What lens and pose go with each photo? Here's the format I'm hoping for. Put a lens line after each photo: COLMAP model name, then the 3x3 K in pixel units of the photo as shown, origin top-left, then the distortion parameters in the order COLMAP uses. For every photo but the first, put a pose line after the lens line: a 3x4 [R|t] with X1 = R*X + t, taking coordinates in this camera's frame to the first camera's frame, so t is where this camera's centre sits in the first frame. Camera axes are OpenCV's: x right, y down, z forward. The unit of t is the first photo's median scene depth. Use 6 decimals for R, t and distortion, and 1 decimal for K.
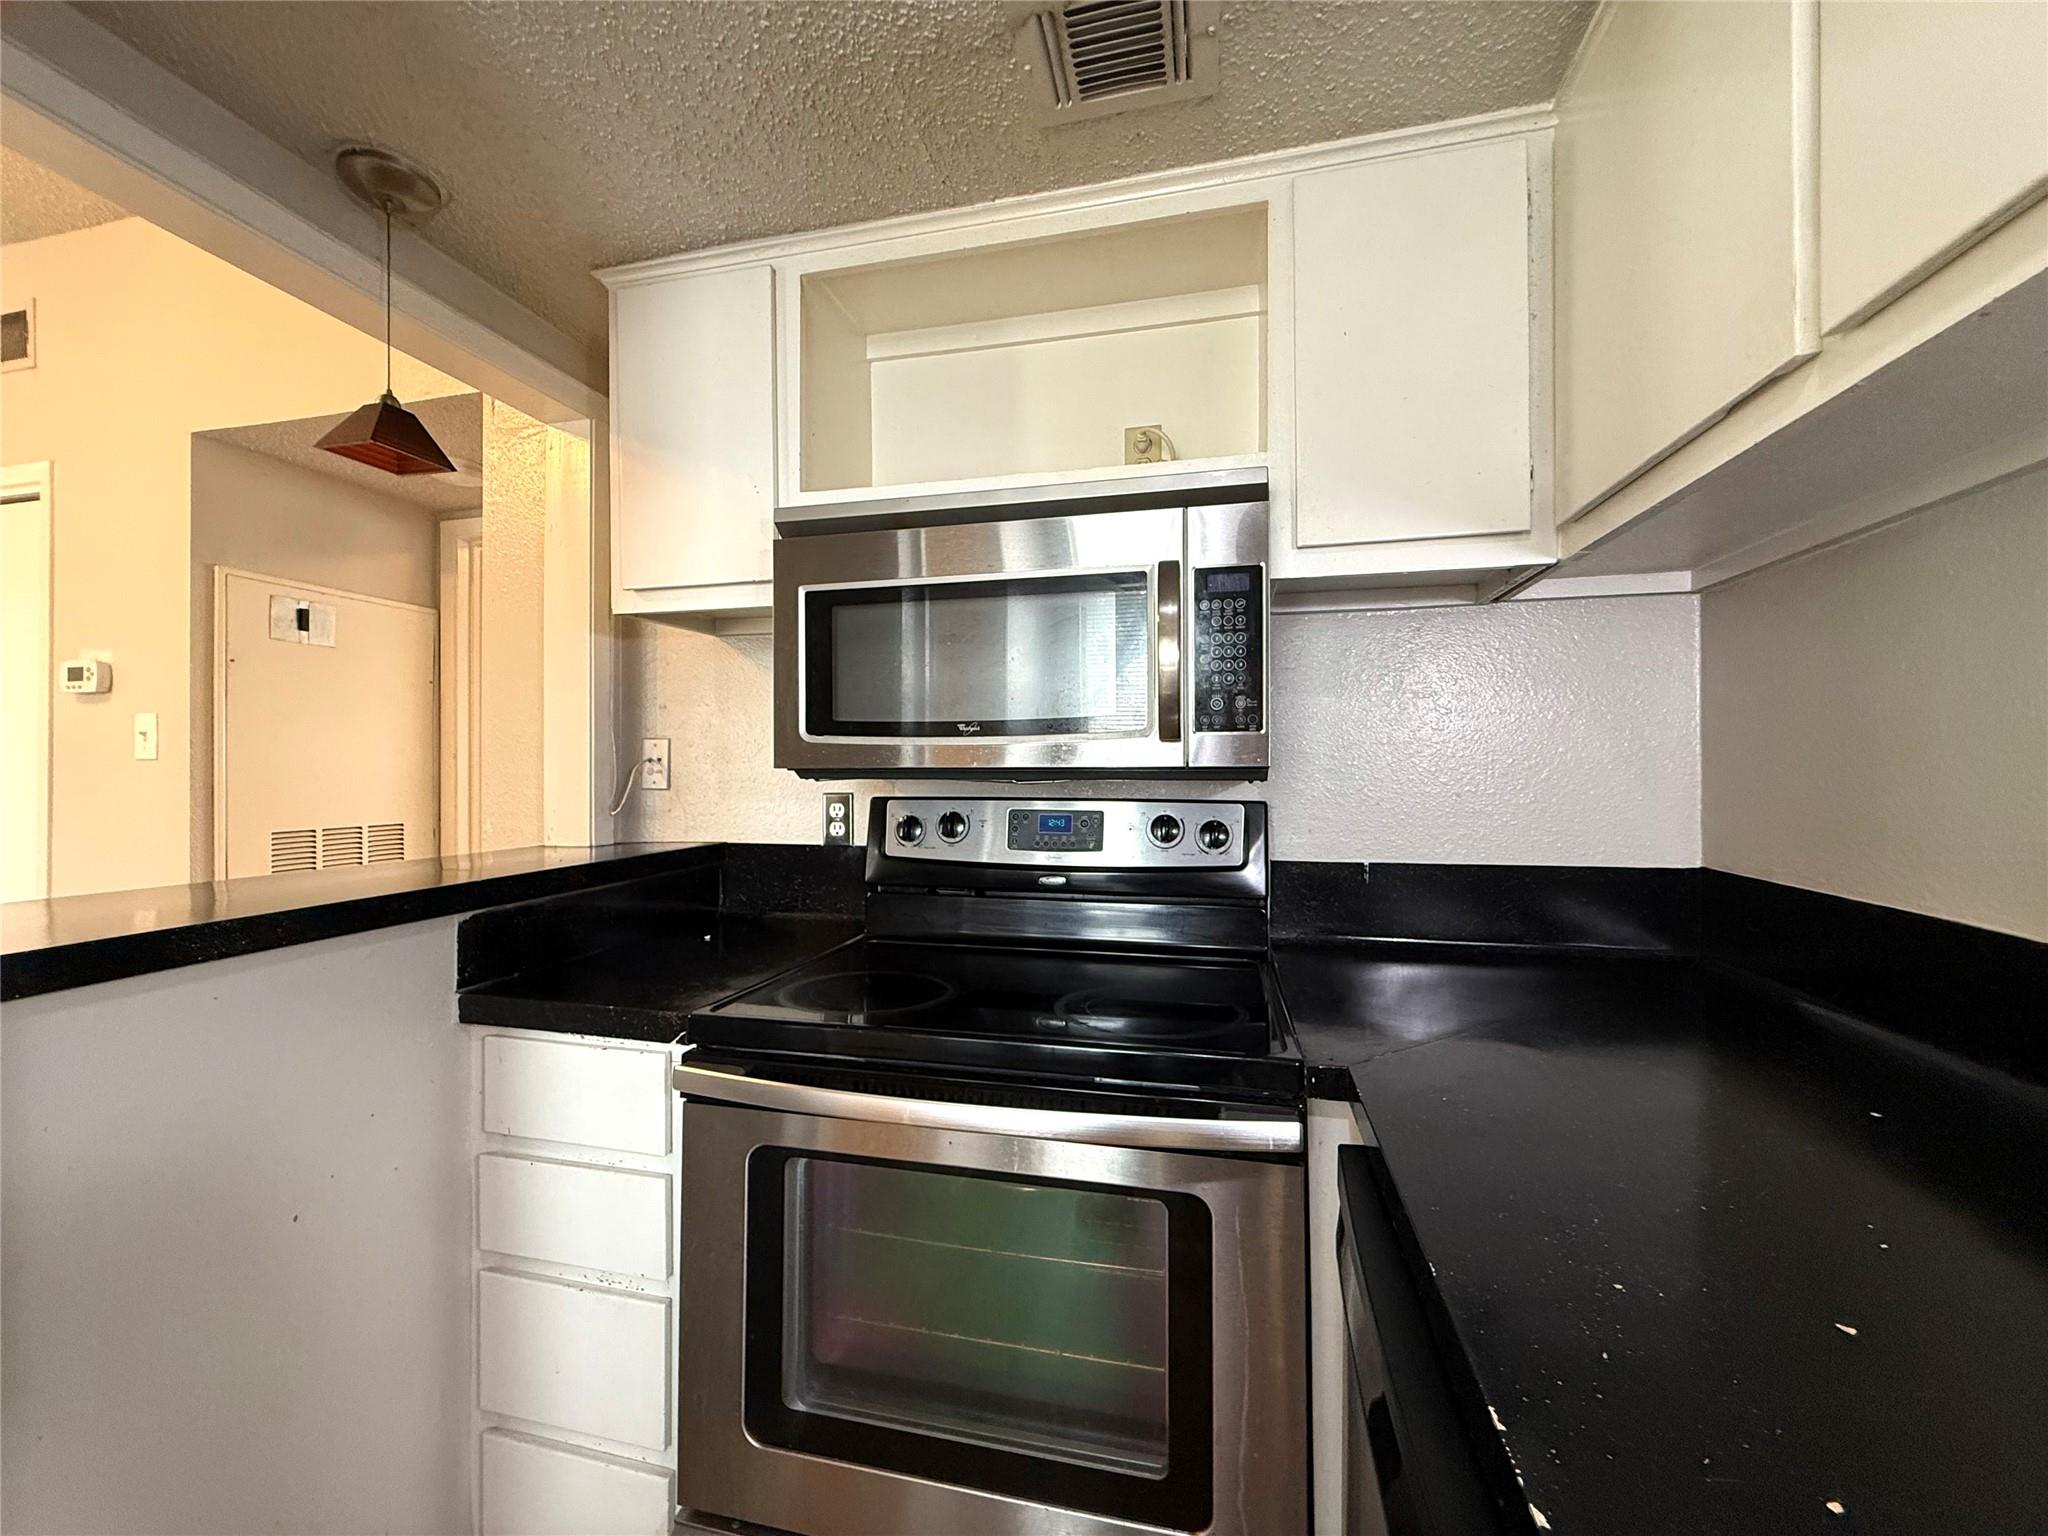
lens RADIAL K [[823.7, 0, 1019.5], [0, 823.7, 766.1], [0, 0, 1]] dist [0.000356, 0.000586]
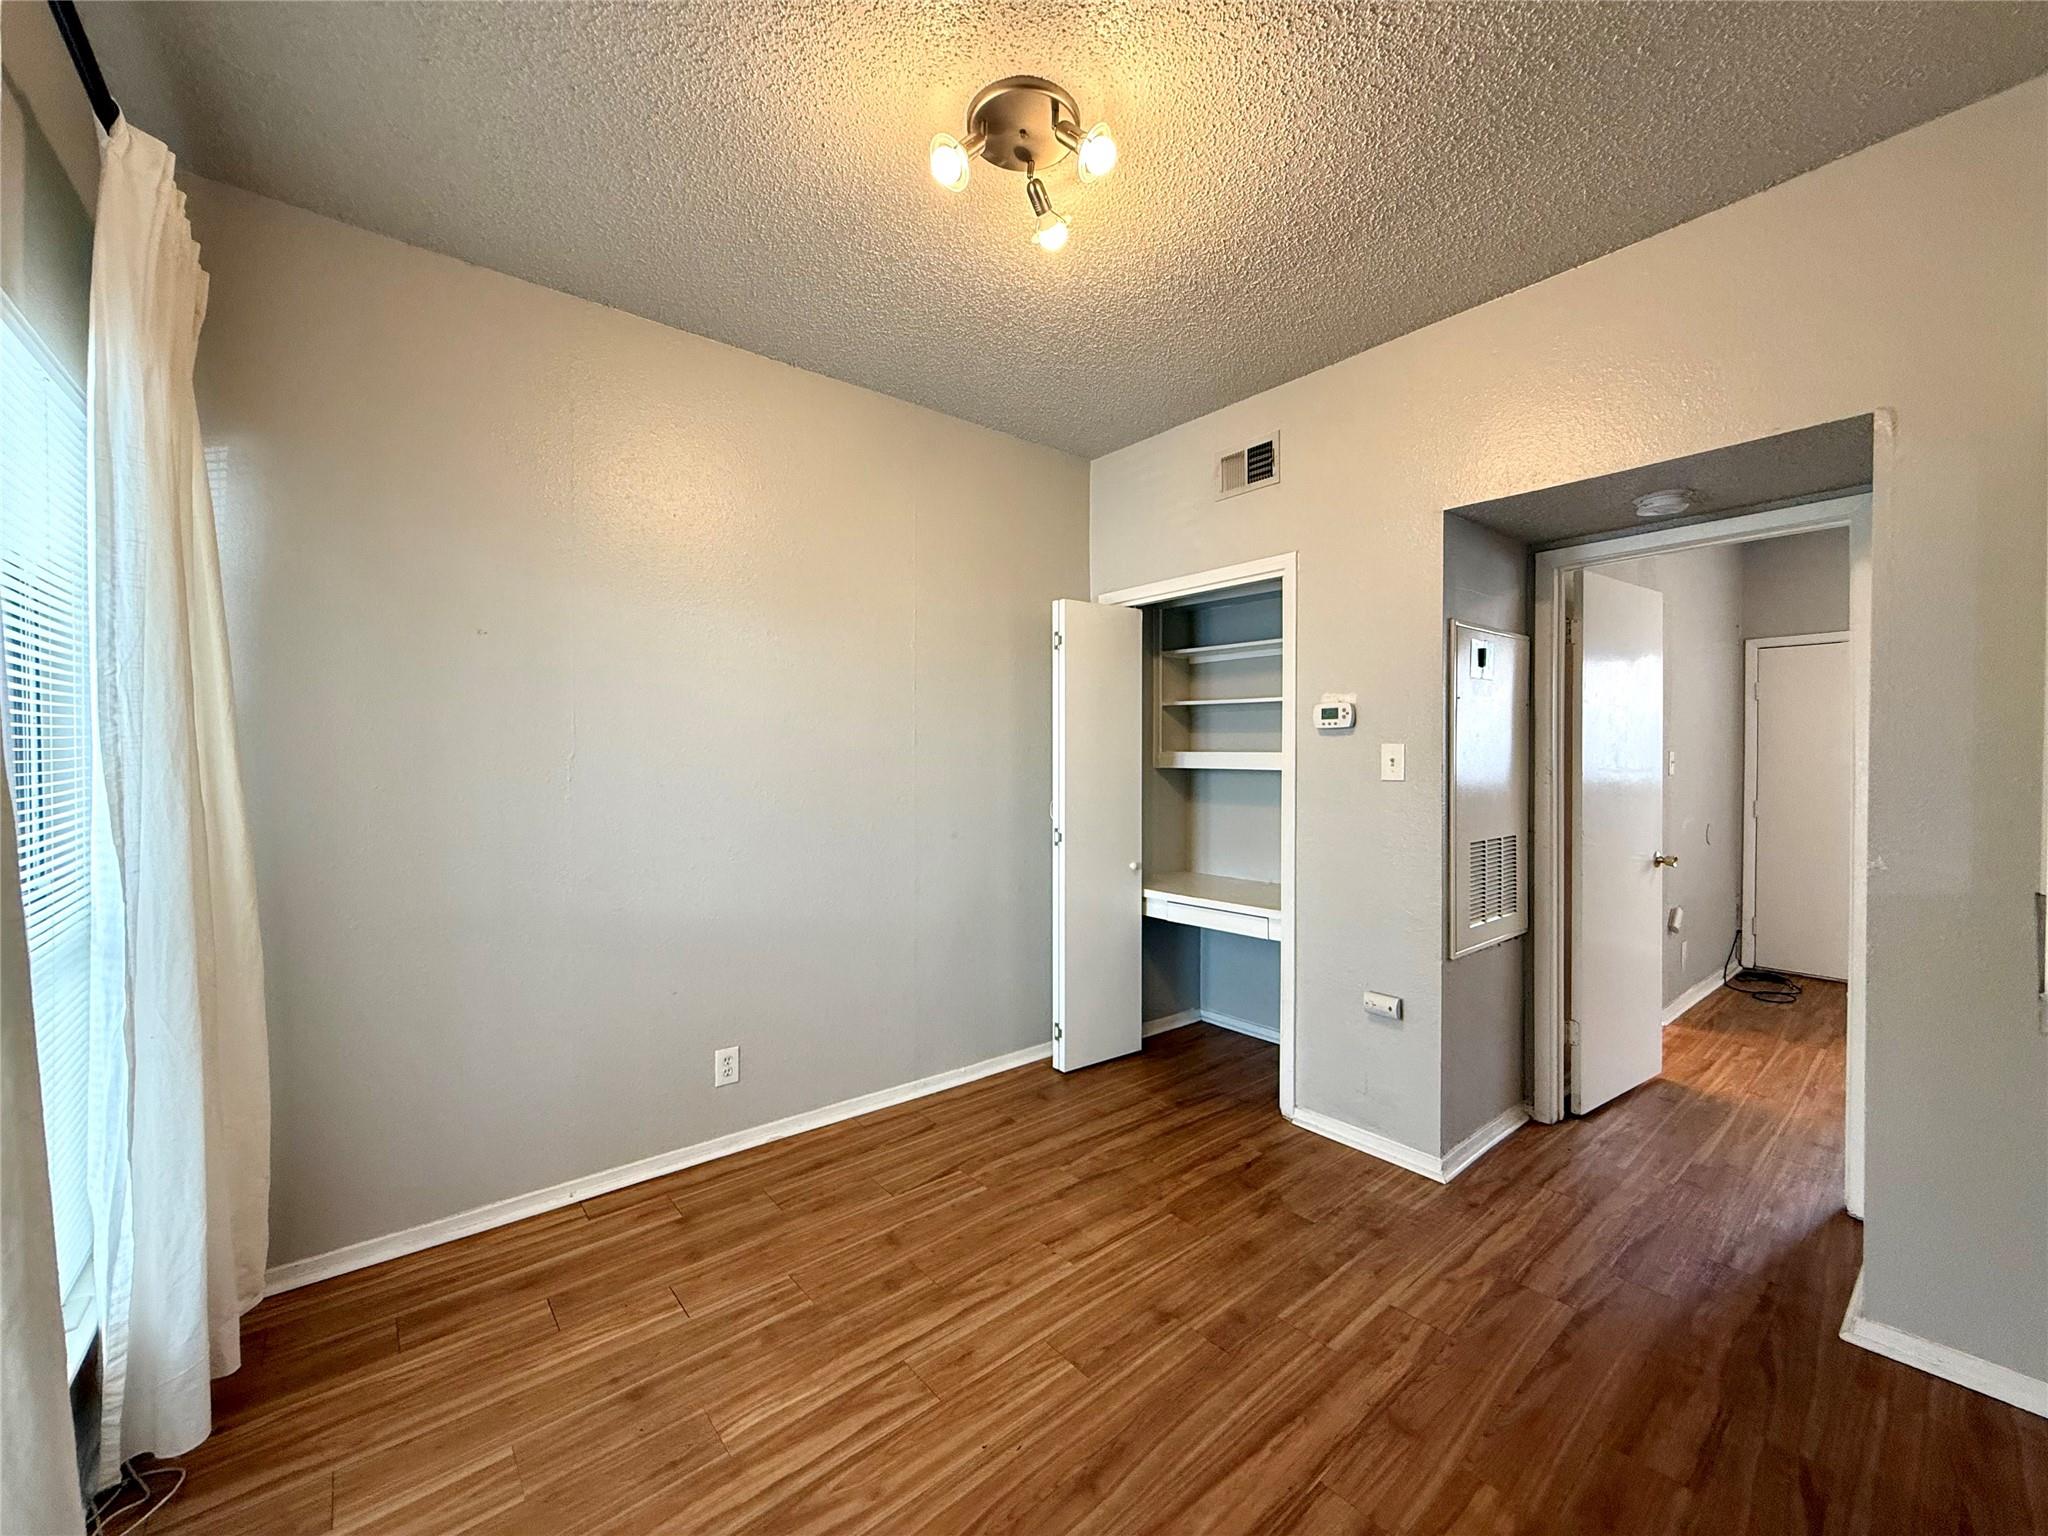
lens RADIAL K [[823.7, 0, 1018.6], [0, 823.7, 763.1], [0, 0, 1]] dist [0.000356, 0.000586]
pose [[0.796938, 0.009176, -0.603992, -0.755752], [0.002069, 0.999837, 0.017918, -0.058278], [0.604058, -0.015529, 0.796789, -0.332543]]
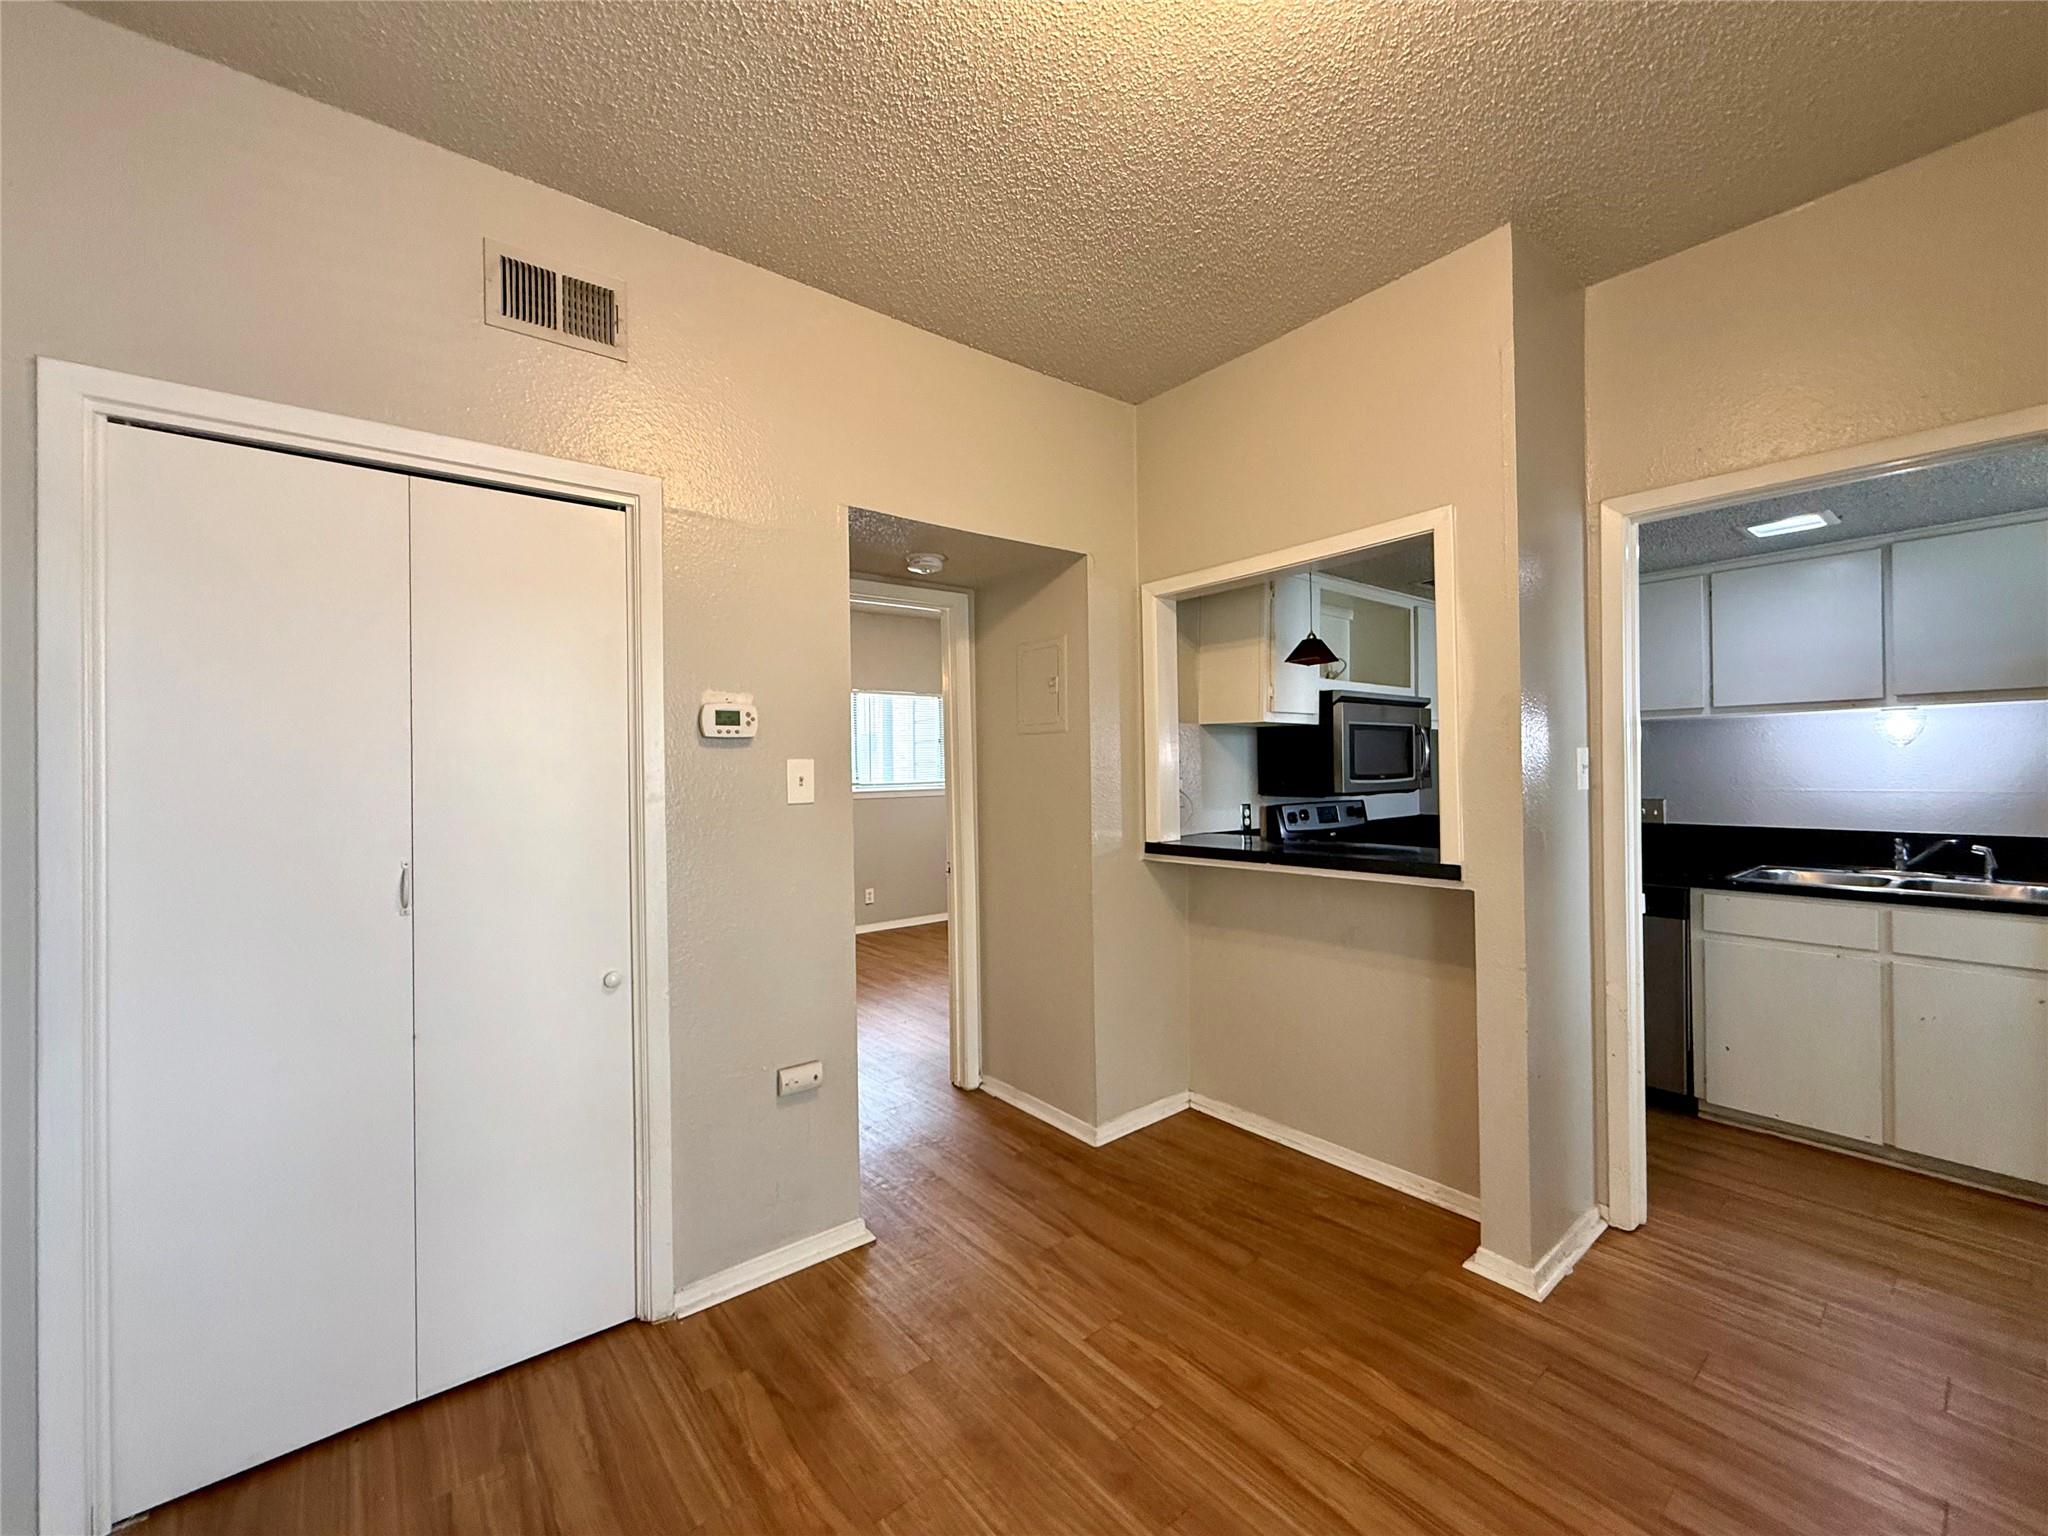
lens RADIAL K [[823.7, 0, 1020.6], [0, 823.7, 761.9], [0, 0, 1]] dist [0.000356, 0.000586]
pose [[0.609918, -0.002305, 0.792461, -1.707661], [0.007975, 0.999963, -0.003230, -0.054921], [-0.792425, 0.008290, 0.609913, 0.146252]]
